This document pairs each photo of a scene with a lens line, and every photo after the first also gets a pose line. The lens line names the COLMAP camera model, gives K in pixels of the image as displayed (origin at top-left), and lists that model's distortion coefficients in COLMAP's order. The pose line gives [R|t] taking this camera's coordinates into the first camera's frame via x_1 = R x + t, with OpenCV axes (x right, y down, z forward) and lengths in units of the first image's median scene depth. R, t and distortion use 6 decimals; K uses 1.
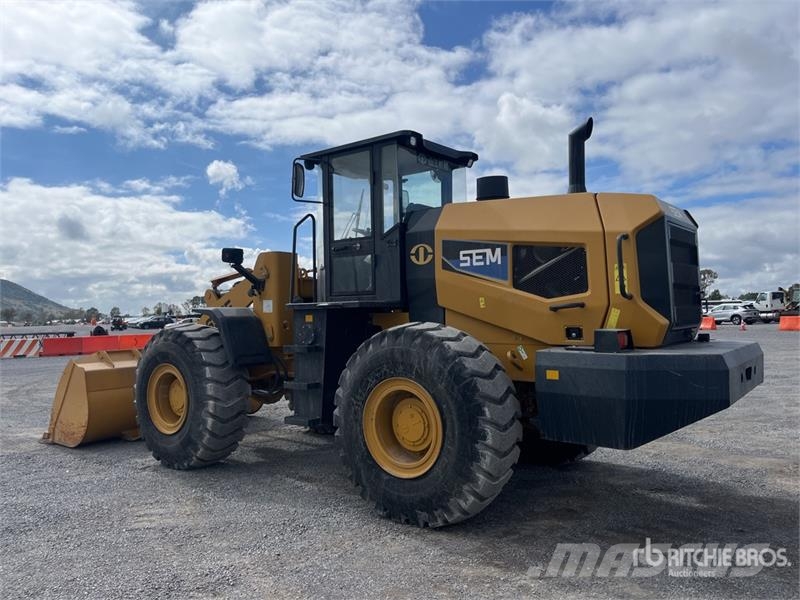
lens RADIAL K [[610.4, 0, 397.2], [0, 610.4, 296.4], [0, 0, 1]] dist [0.087758, -0.127608]
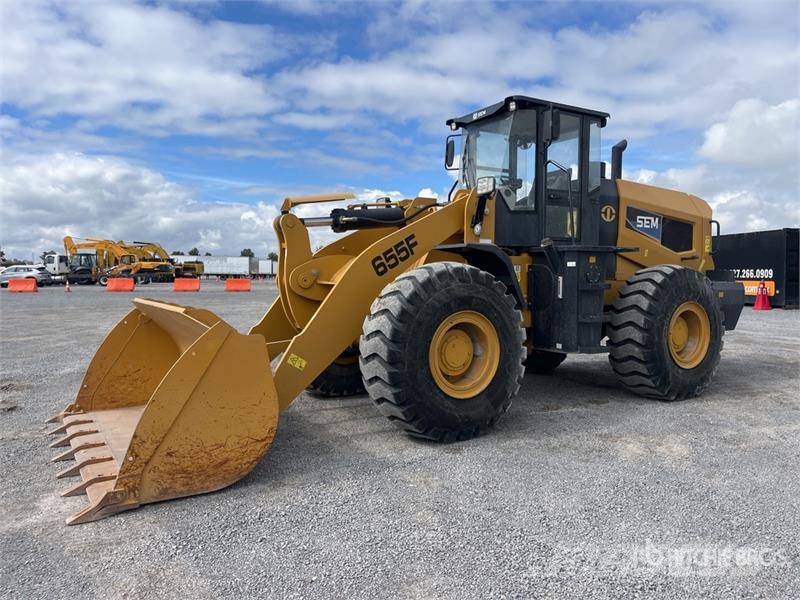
lens RADIAL K [[607.3, 0, 399.1], [0, 607.3, 303.0], [0, 0, 1]] dist [0.094320, -0.134464]
pose [[0.335053, -0.027747, 0.941791, -1.387241], [-0.033587, 0.998579, 0.041370, 0.084636], [-0.941601, -0.045493, 0.333645, 1.001195]]
